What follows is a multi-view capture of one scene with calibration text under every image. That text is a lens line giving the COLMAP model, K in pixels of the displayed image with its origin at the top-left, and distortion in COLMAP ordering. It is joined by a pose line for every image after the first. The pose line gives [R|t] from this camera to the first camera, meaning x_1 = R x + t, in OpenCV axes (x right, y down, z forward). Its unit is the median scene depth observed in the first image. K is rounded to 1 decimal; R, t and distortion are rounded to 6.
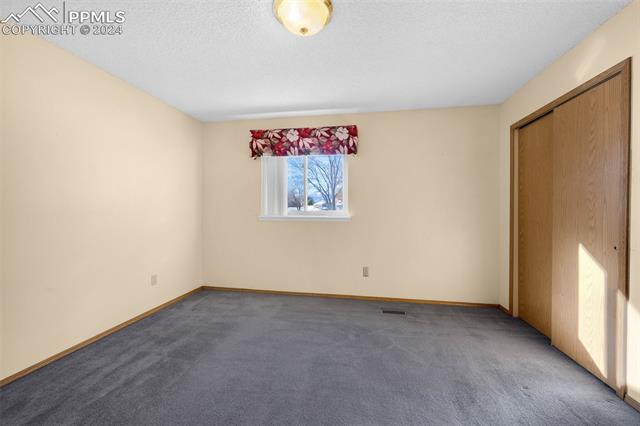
lens RADIAL K [[254.3, 0, 321.4], [0, 254.3, 211.8], [0, 0, 1]] dist [-0.006149, 0.001006]
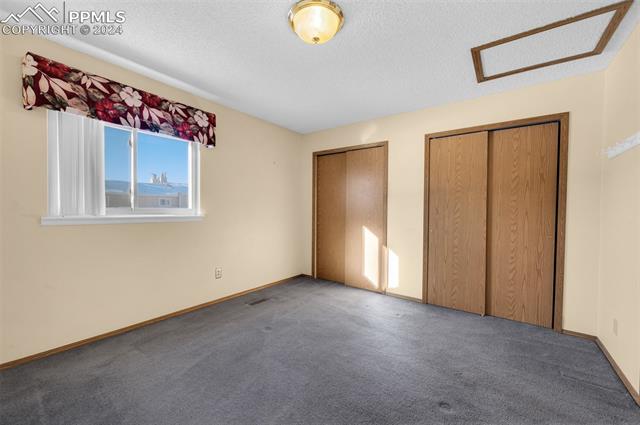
lens RADIAL K [[254.3, 0, 319.5], [0, 254.3, 212.0], [0, 0, 1]] dist [-0.006149, 0.001006]
pose [[0.447136, -0.009411, 0.894417, -0.511656], [-0.003039, 0.999923, 0.012040, -0.003566], [-0.894461, -0.008102, 0.447072, 0.253114]]
